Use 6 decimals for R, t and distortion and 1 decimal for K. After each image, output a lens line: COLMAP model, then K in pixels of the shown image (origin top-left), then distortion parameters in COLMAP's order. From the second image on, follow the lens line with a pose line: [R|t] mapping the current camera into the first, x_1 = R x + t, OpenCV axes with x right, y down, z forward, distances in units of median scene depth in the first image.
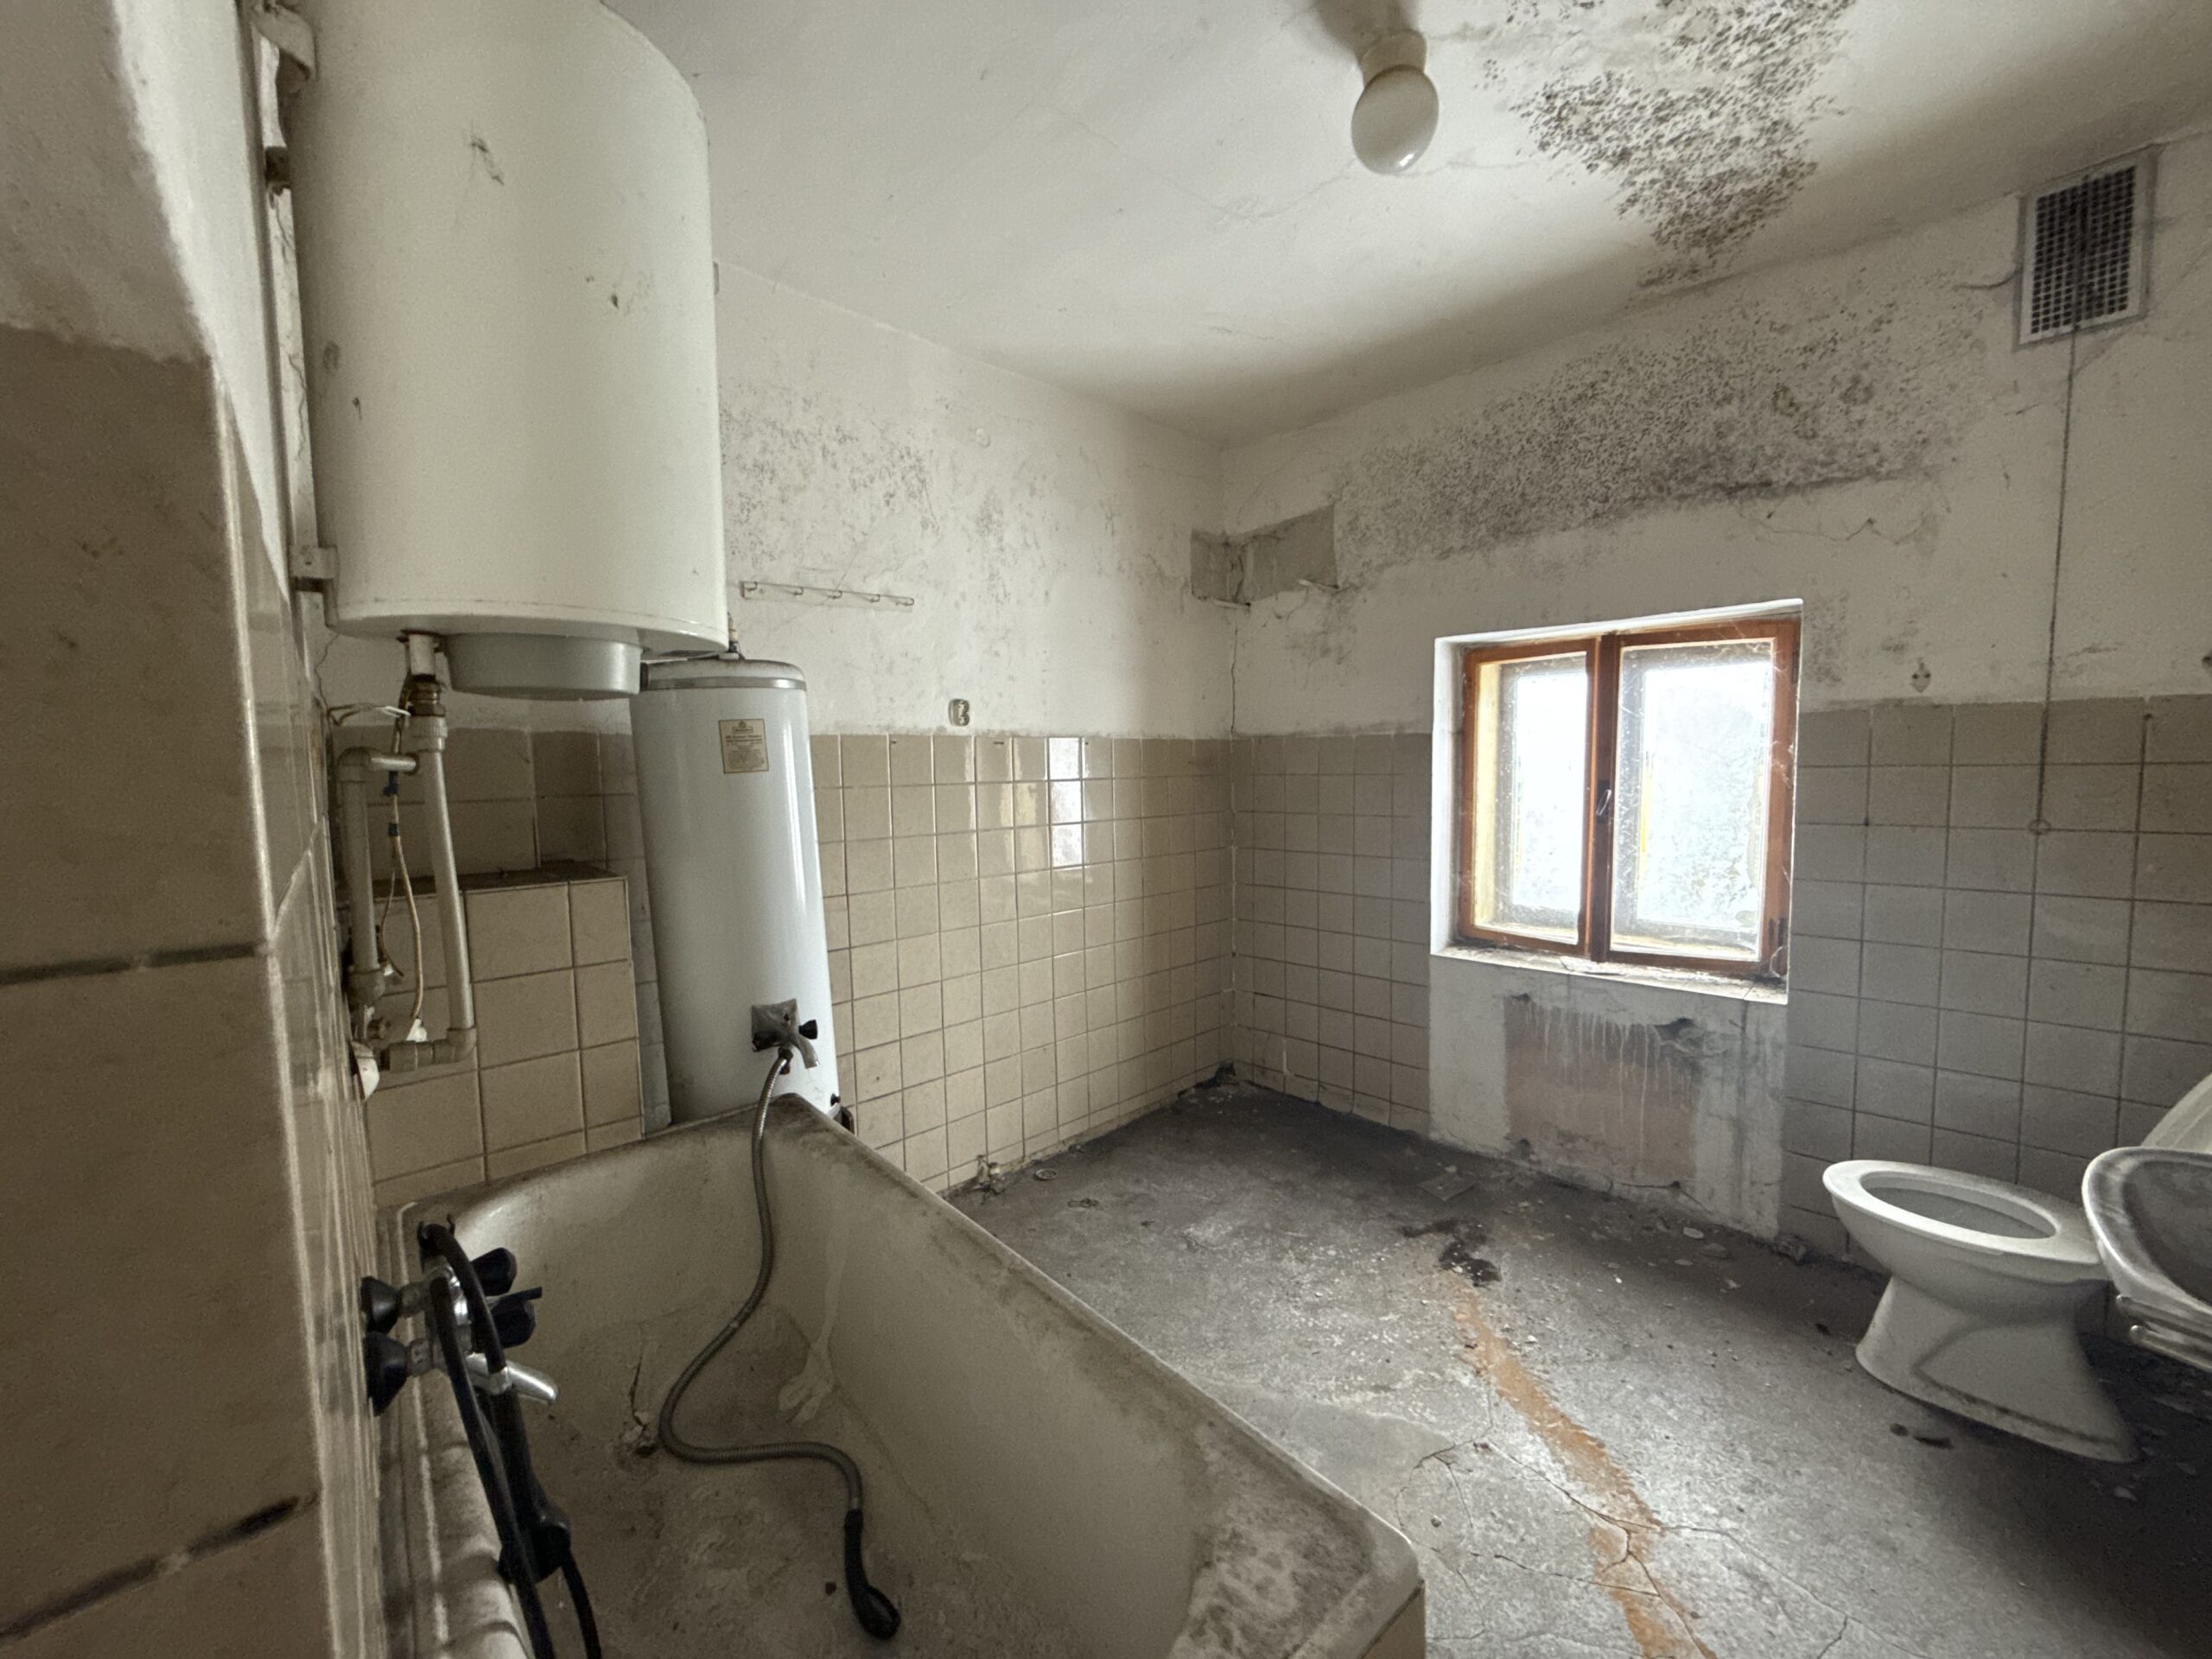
lens RADIAL K [[882.5, 0, 1103.6], [0, 882.5, 832.1], [0, 0, 1]] dist [0.000875, -0.000454]
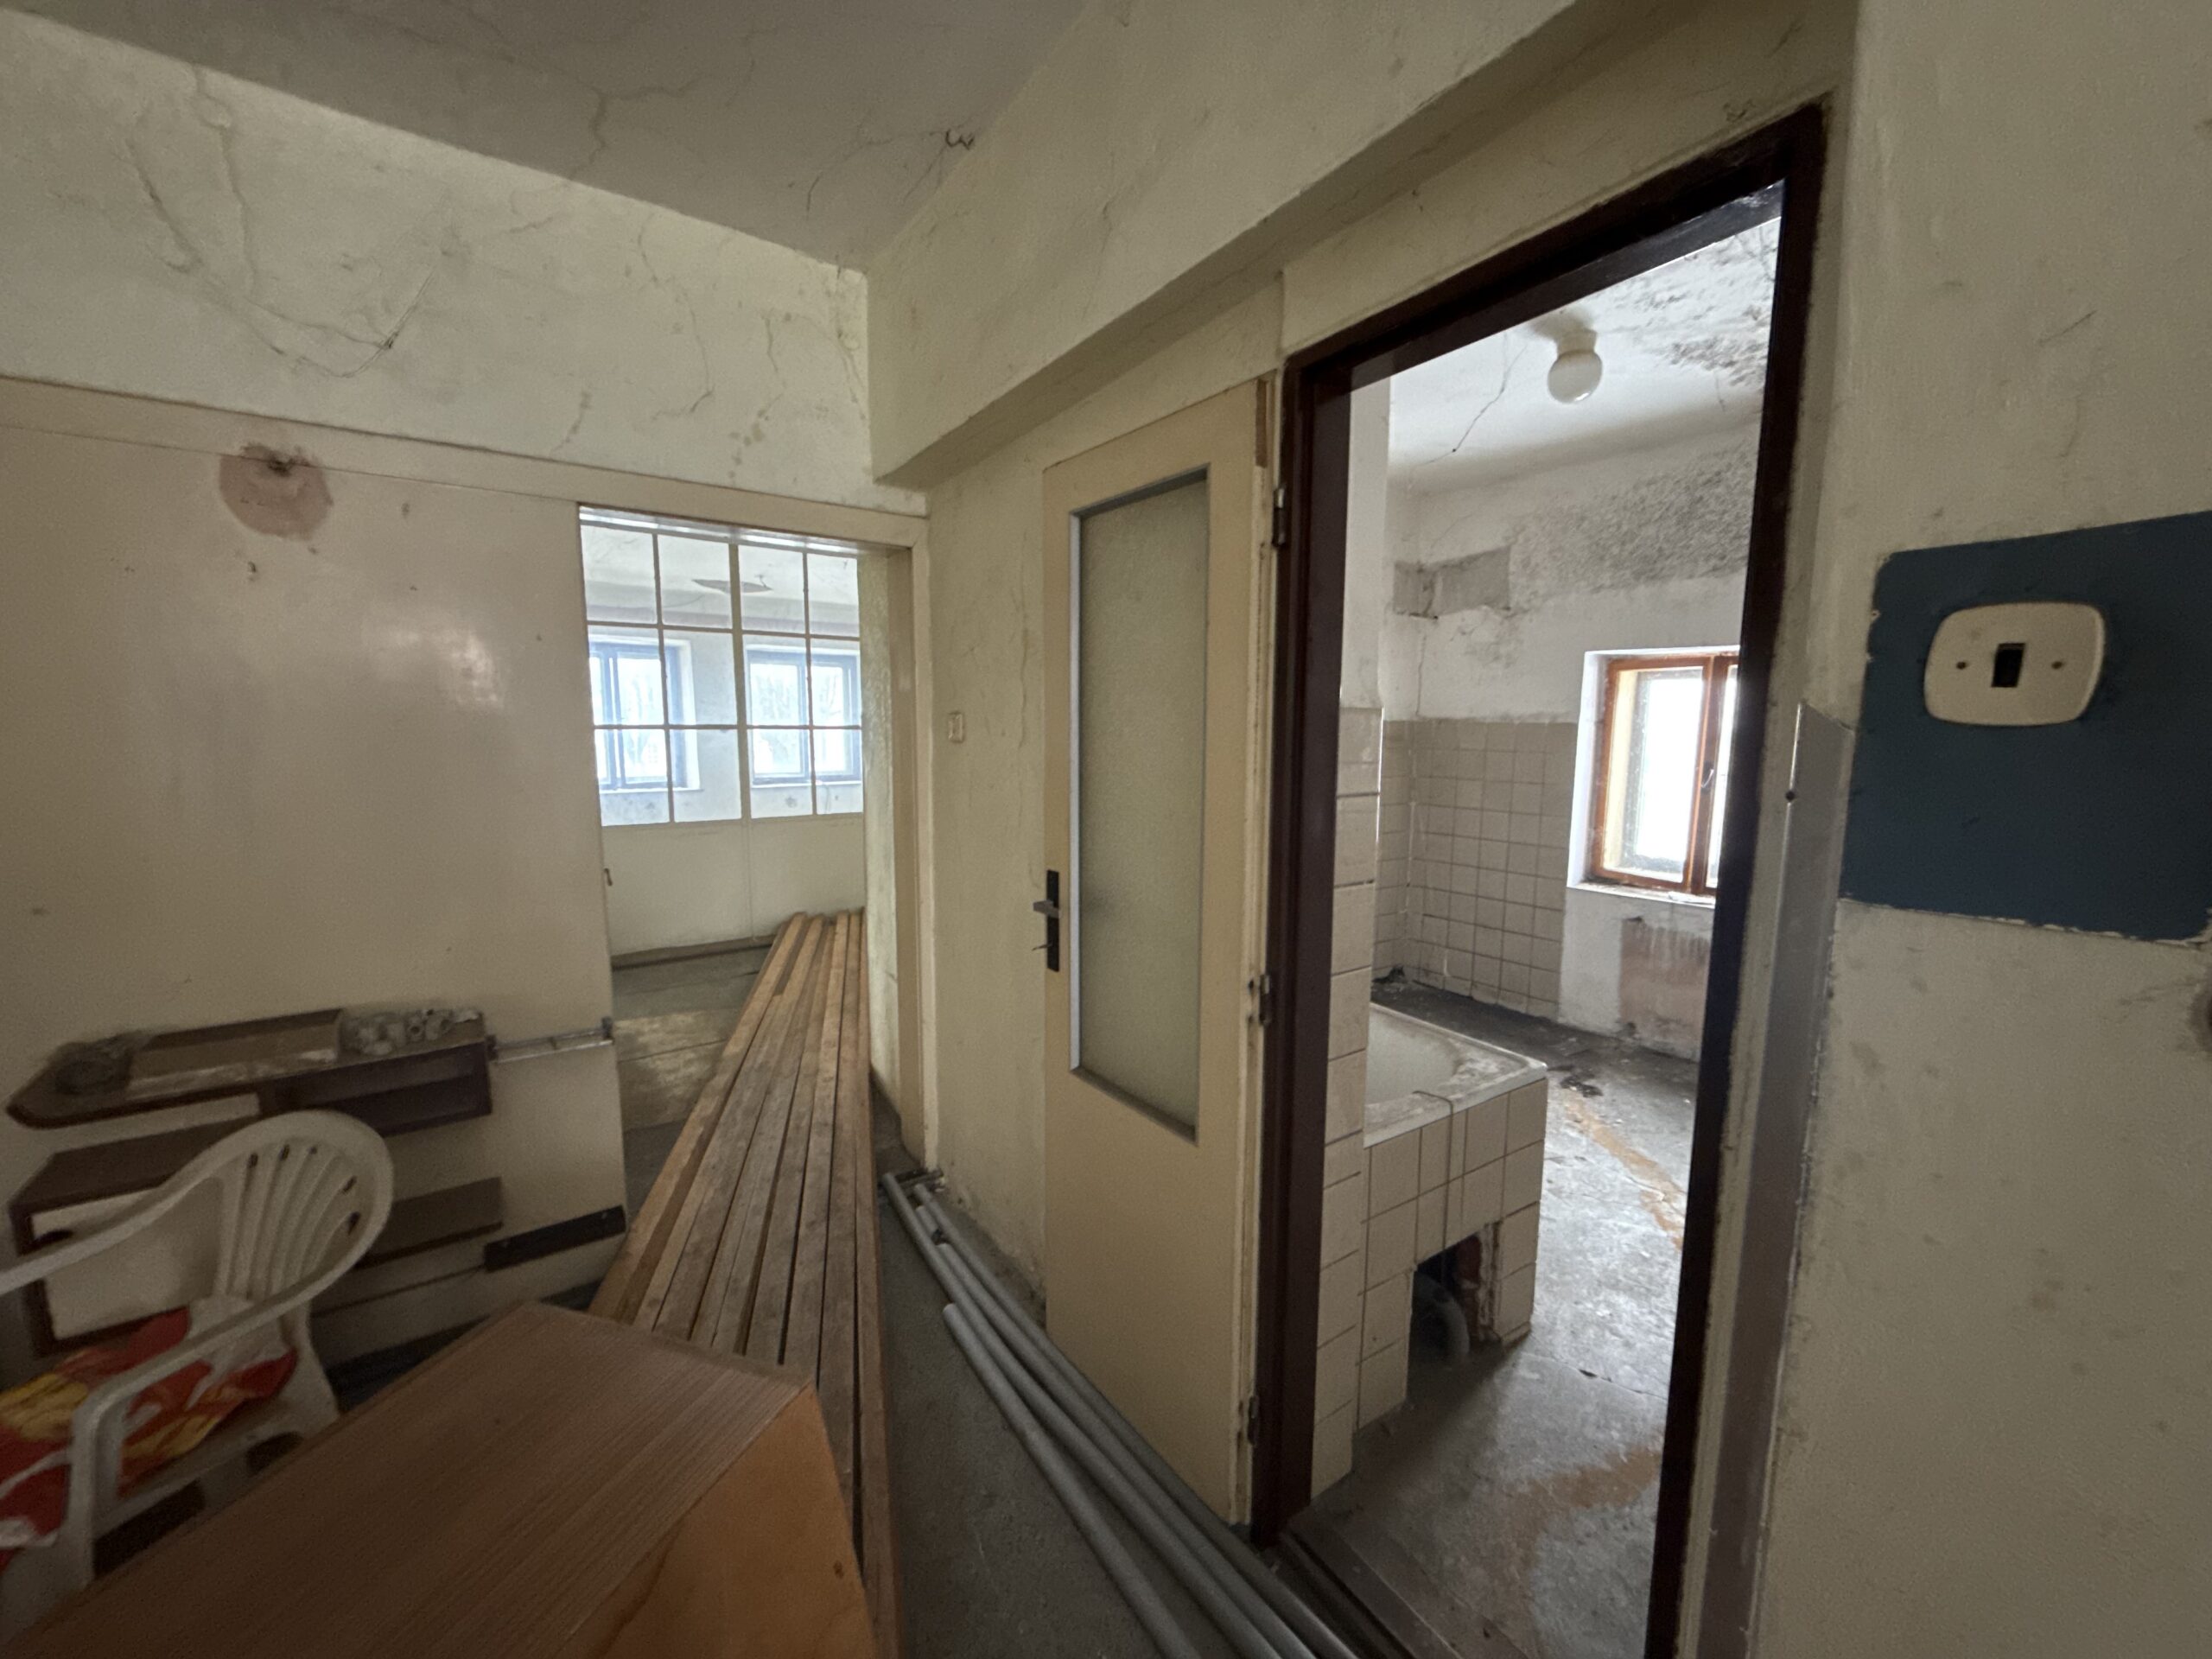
lens RADIAL K [[882.5, 0, 1104.1], [0, 882.5, 832.4], [0, 0, 1]] dist [0.000875, -0.000454]
pose [[0.990146, 0.041862, -0.133635, -0.151835], [-0.035133, 0.998012, 0.052321, 0.009220], [0.135560, -0.047110, 0.989649, -0.423787]]
